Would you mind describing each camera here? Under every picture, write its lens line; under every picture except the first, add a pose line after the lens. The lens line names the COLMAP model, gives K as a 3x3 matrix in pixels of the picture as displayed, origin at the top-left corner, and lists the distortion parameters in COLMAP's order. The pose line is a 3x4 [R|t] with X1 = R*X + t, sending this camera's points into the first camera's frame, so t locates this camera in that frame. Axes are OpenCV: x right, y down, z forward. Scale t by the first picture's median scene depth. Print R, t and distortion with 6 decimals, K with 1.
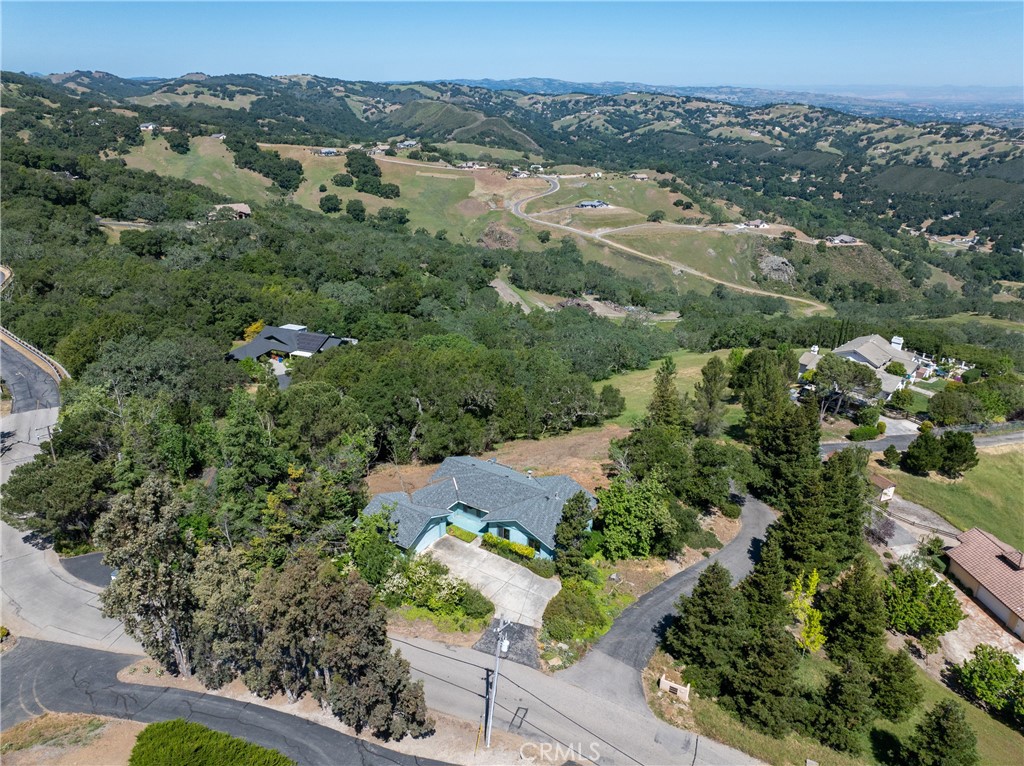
lens RADIAL K [[722.9, 0, 514.9], [0, 722.9, 378.4], [0, 0, 1]] dist [-0.049468, 0.023858]
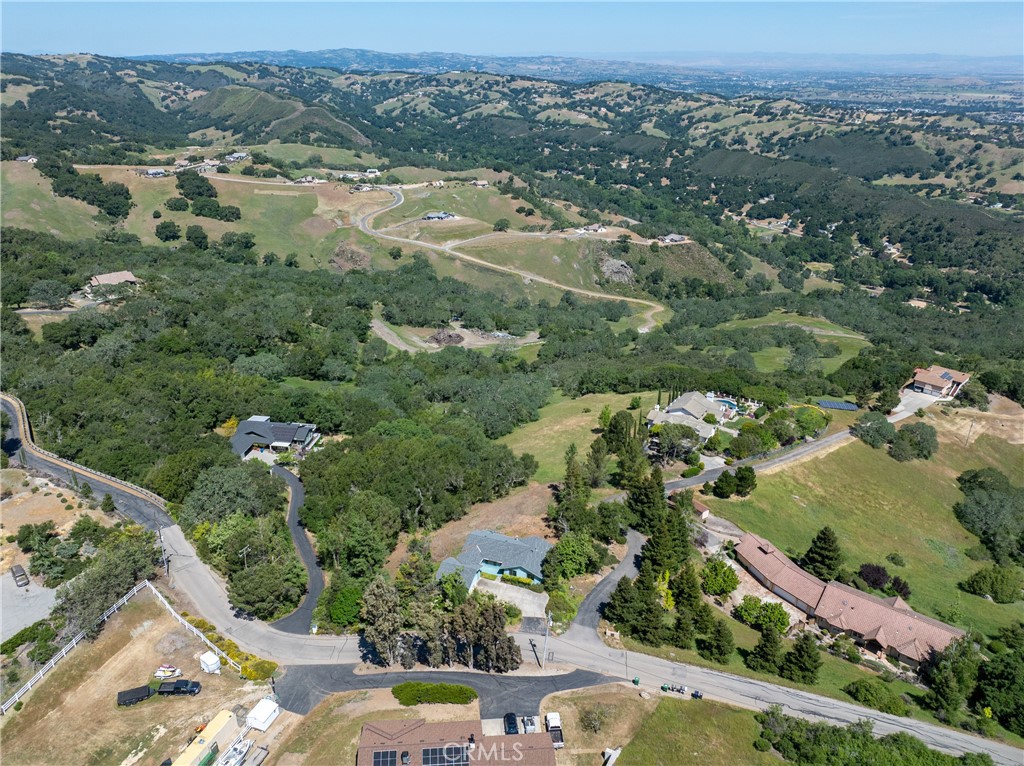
lens RADIAL K [[776.7, 0, 514.4], [0, 776.7, 345.4], [0, 0, 1]] dist [-0.009130, -0.053683]
pose [[0.974288, -0.081409, 0.210085, -0.032466], [0.087380, 0.995988, -0.019282, -0.028467], [-0.207672, 0.037143, 0.977493, -0.085113]]
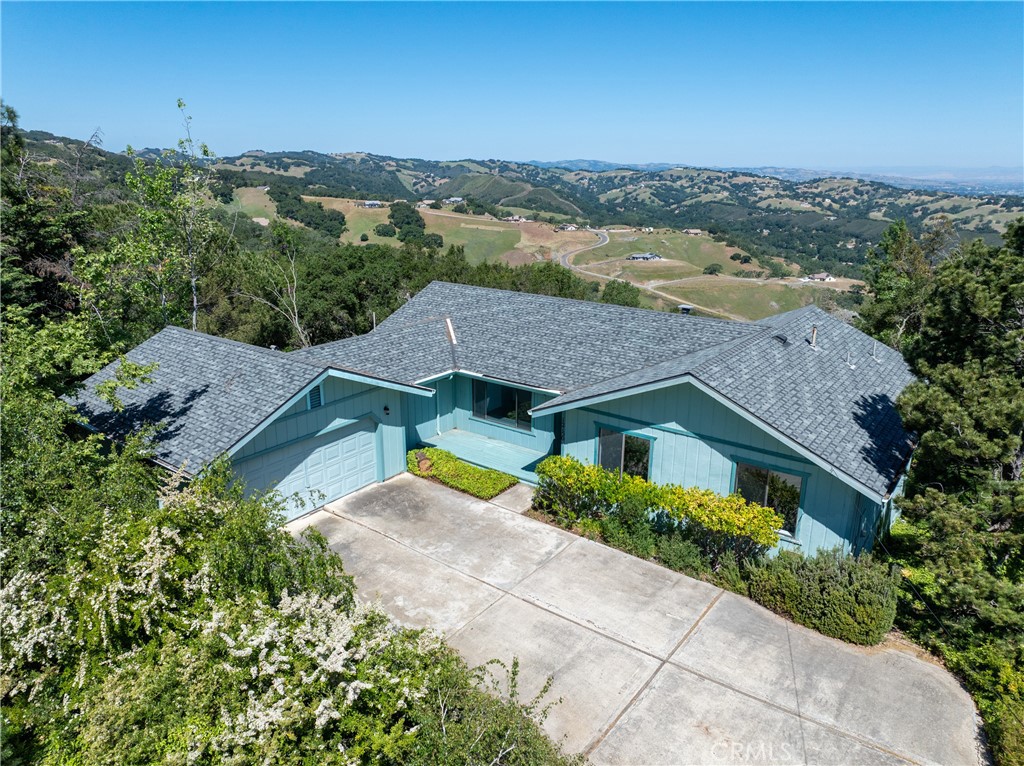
lens RADIAL K [[722.9, 0, 514.9], [0, 722.9, 378.4], [0, 0, 1]] dist [-0.049468, 0.023858]
pose [[0.998093, 0.015897, -0.059650, -0.003197], [-0.021948, 0.994523, -0.102191, 0.017660], [0.057698, 0.103305, 0.992975, 0.061686]]
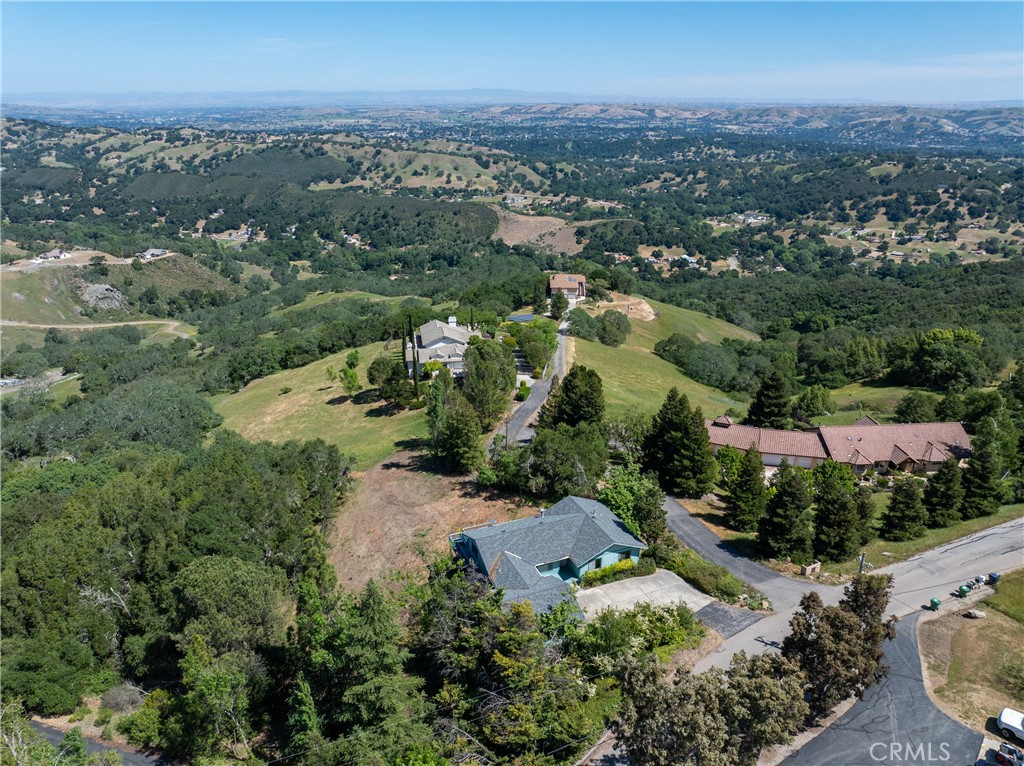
lens RADIAL K [[722.9, 0, 514.9], [0, 722.9, 378.4], [0, 0, 1]] dist [-0.049468, 0.023858]
pose [[0.558811, -0.308346, 0.769839, -0.066395], [0.314750, 0.937705, 0.147112, -0.019040], [-0.767244, 0.160099, 0.621052, 0.032377]]
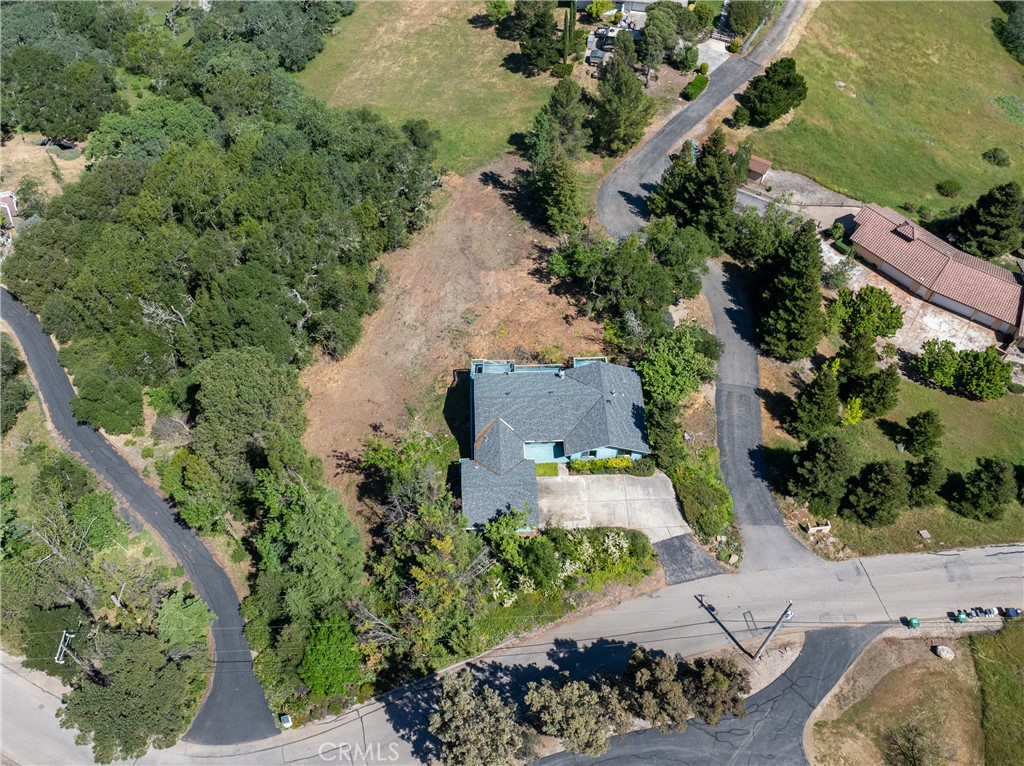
lens RADIAL K [[909.8, 0, 512.0], [0, 909.8, 383.0], [0, 0, 1]] dist [0.004652, -0.115518]
pose [[0.817401, -0.480398, 0.317921, -0.037796], [0.229650, 0.777871, 0.584960, -0.051766], [-0.528315, -0.405136, 0.746156, 0.012252]]
